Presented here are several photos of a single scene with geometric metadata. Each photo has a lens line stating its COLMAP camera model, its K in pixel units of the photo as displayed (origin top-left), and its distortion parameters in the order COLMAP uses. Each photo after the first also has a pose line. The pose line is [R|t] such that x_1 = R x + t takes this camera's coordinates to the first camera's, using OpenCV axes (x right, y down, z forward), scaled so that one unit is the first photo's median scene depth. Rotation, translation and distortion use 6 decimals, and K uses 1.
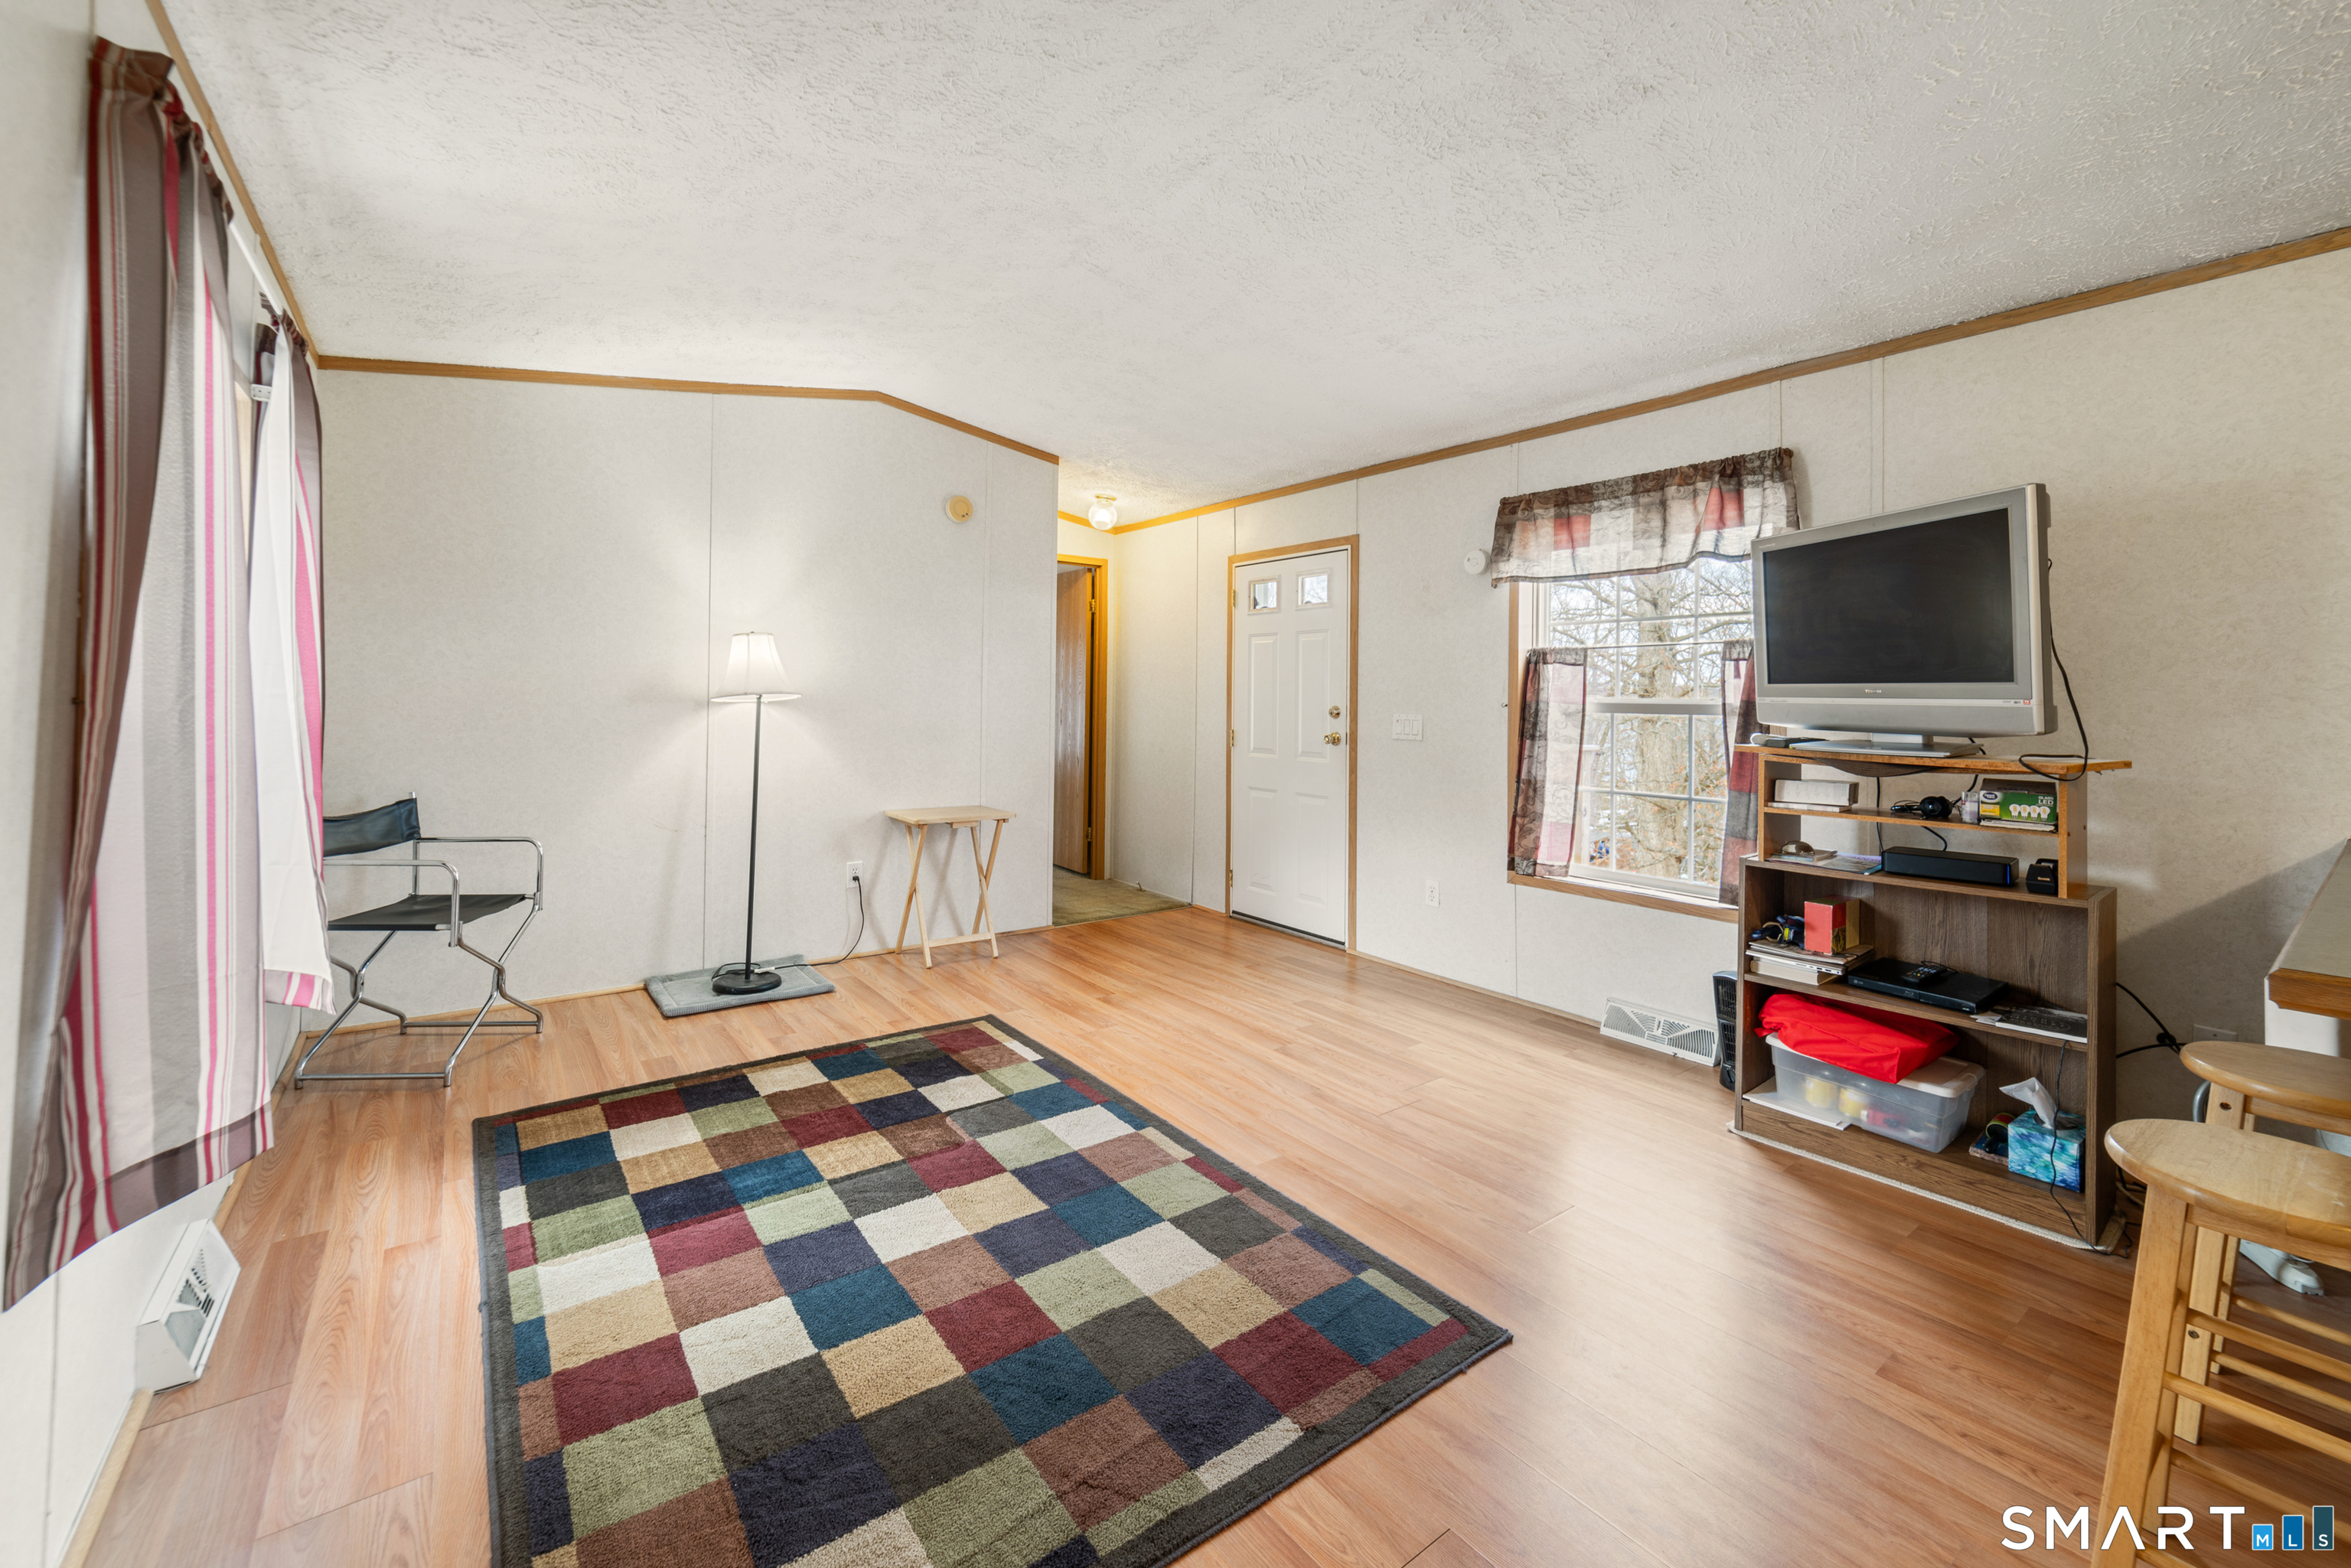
lens RADIAL K [[951.0, 0, 1173.5], [0, 951.0, 681.7], [0, 0, 1]] dist [0.004050, 0.001979]
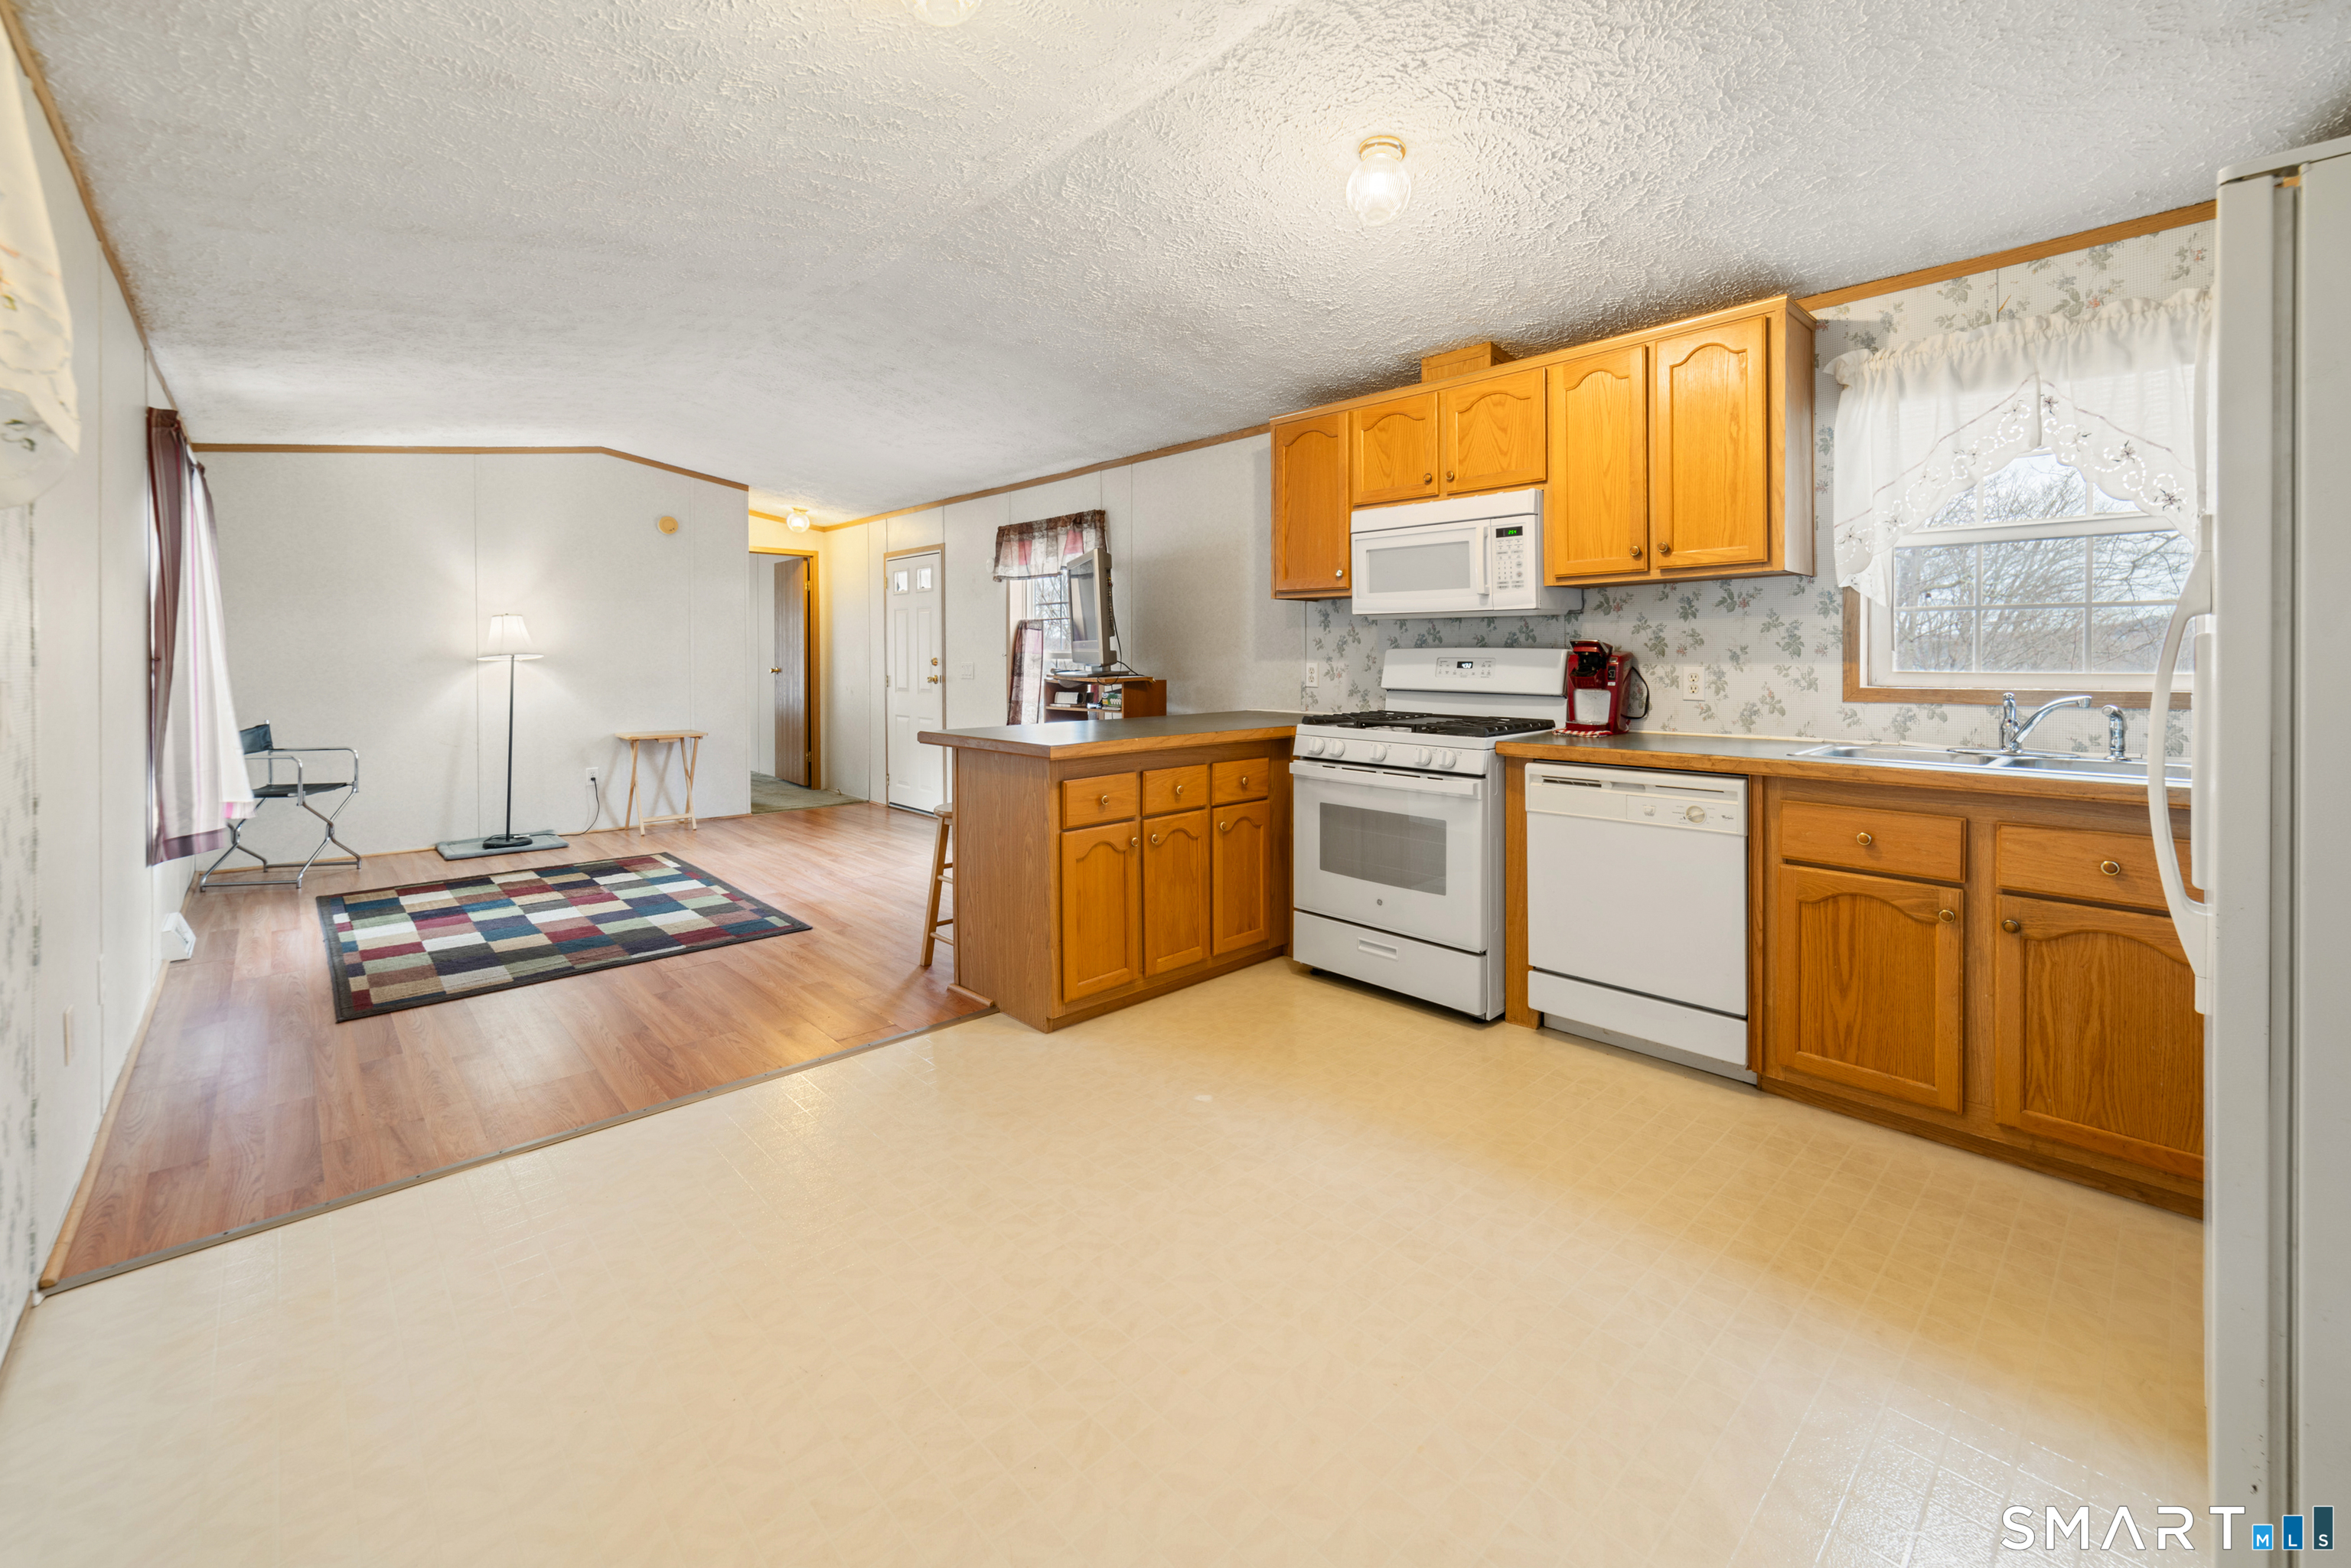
lens RADIAL K [[951.0, 0, 1164.2], [0, 951.0, 660.7], [0, 0, 1]] dist [0.004050, 0.001979]
pose [[0.994565, -0.014418, 0.103117, 0.471205], [0.011986, 0.999636, 0.024163, -0.001850], [-0.103428, -0.022796, 0.994376, -0.659153]]
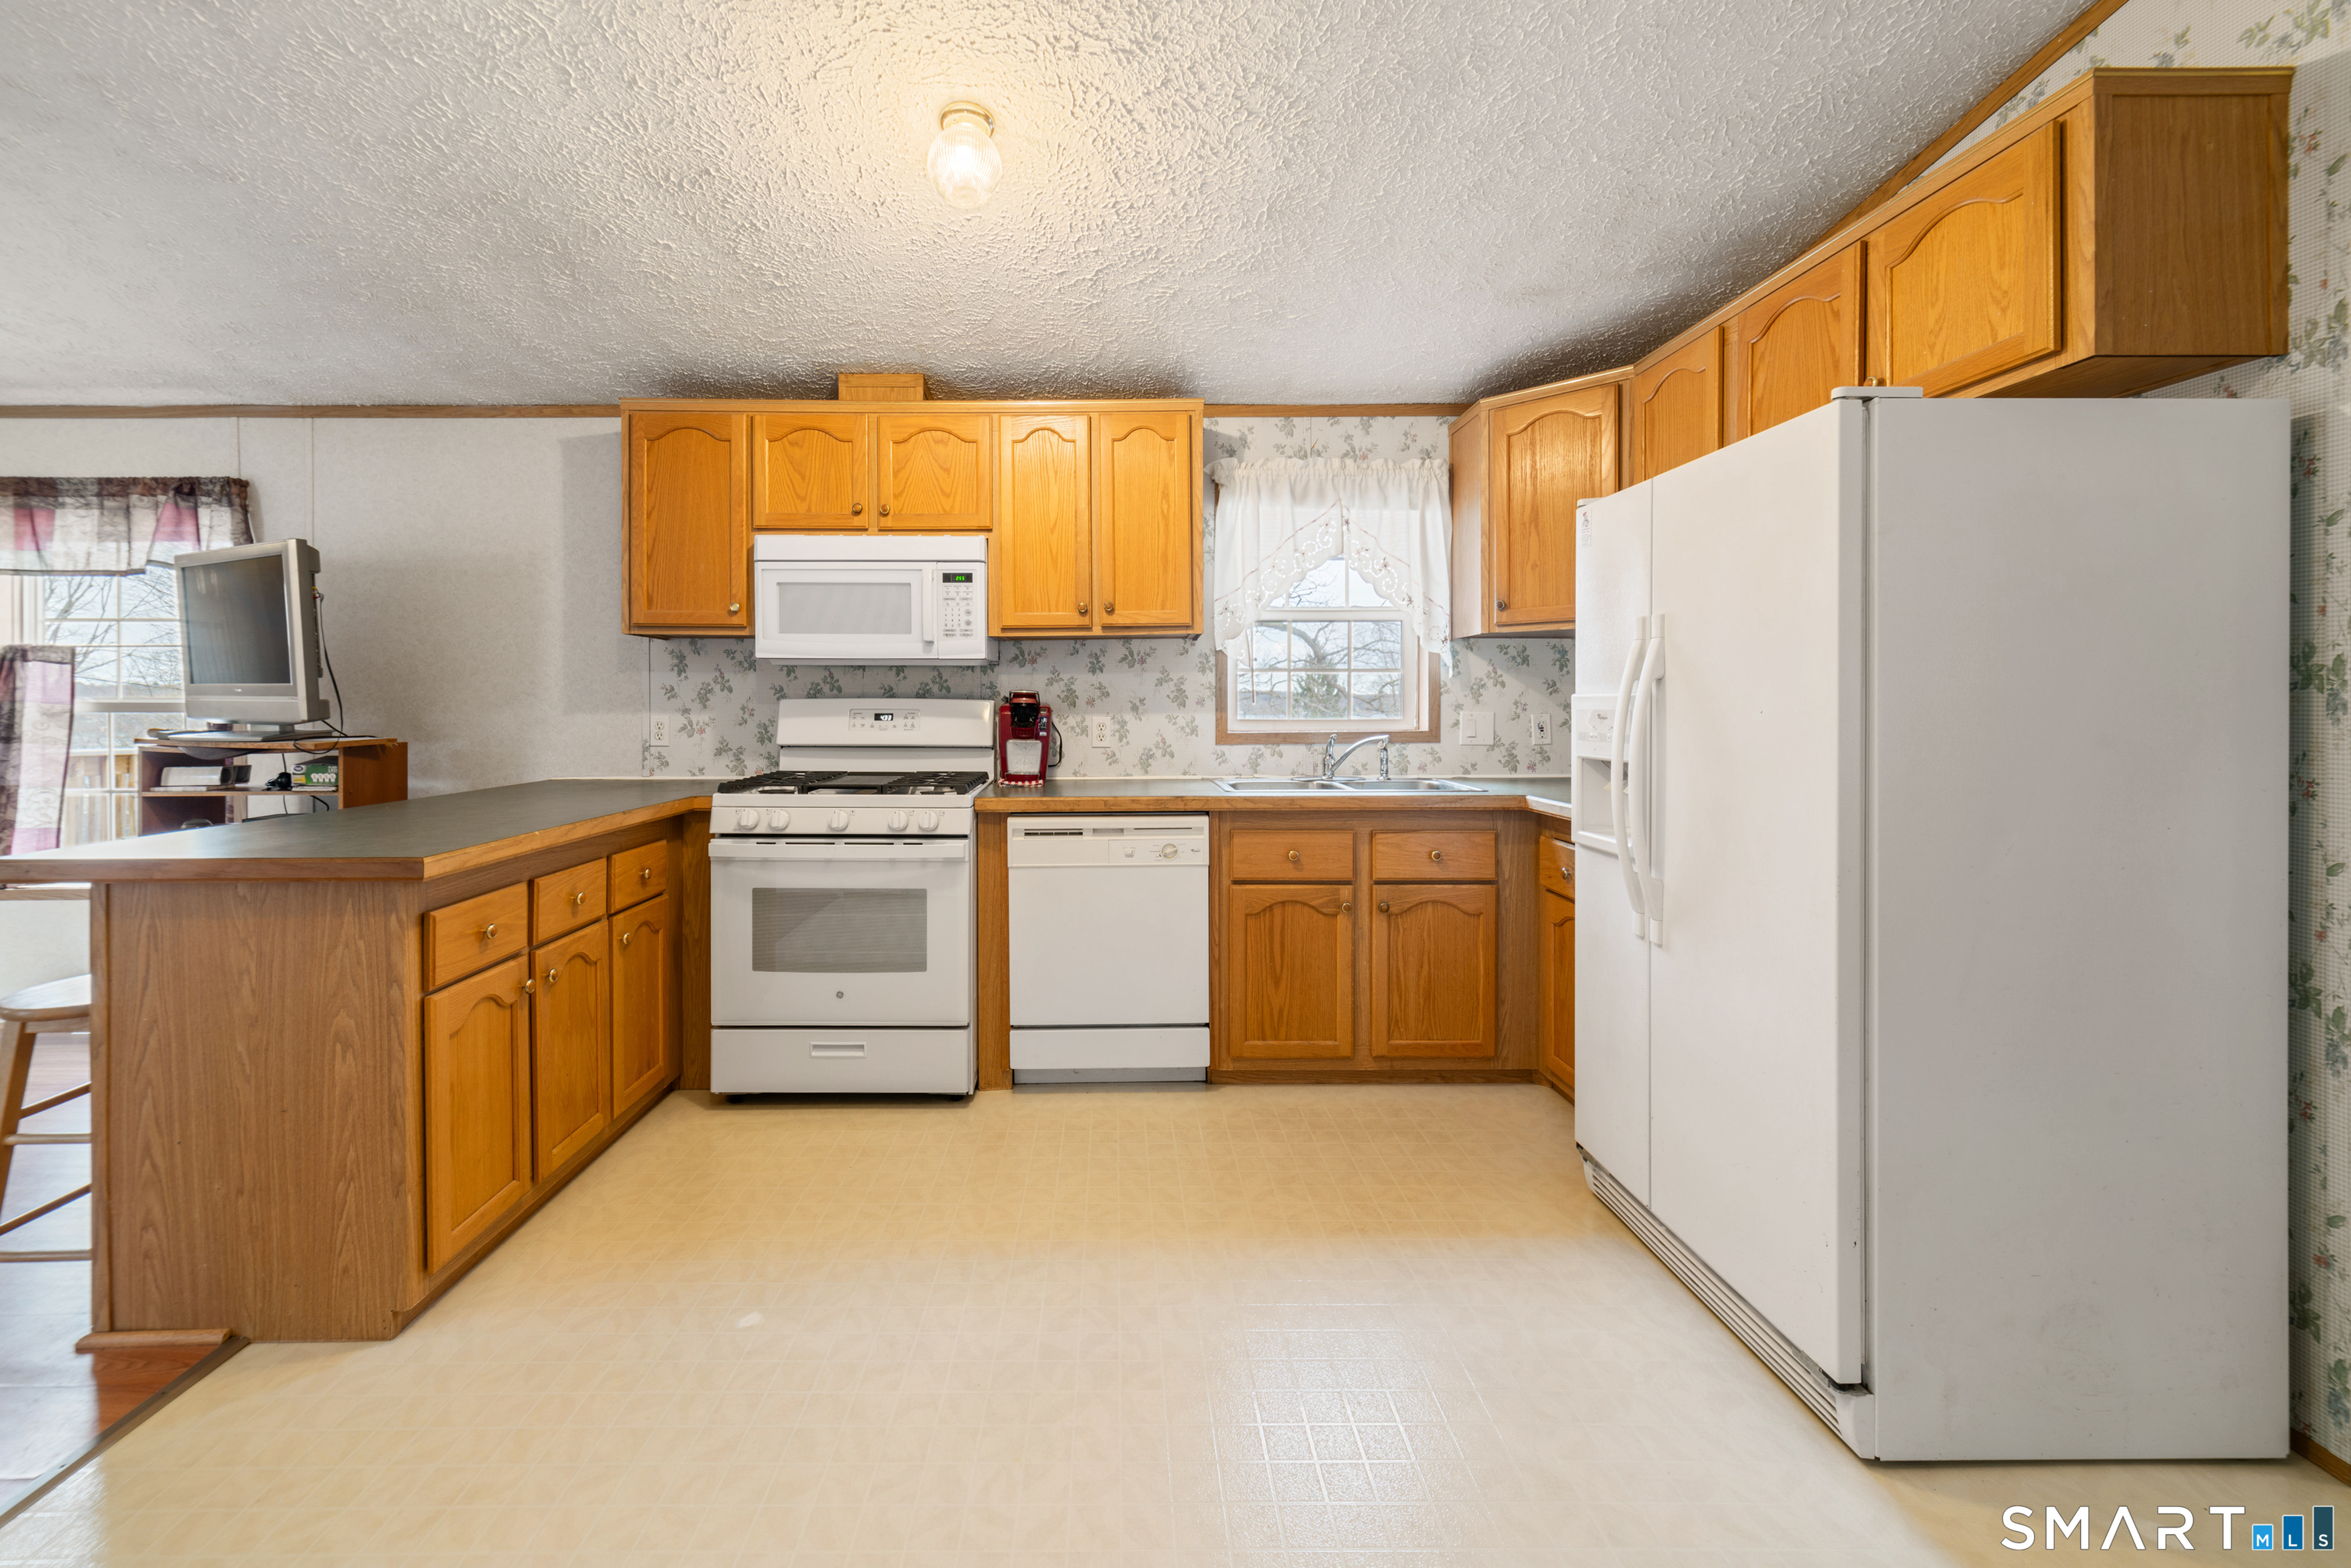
lens RADIAL K [[951.0, 0, 1107.8], [0, 951.0, 707.4], [0, 0, 1]] dist [0.004050, 0.001979]
pose [[0.605797, -0.016401, 0.795451, 0.292934], [-0.004955, 0.999690, 0.024386, -0.002185], [-0.795604, -0.018714, 0.605528, -0.436229]]
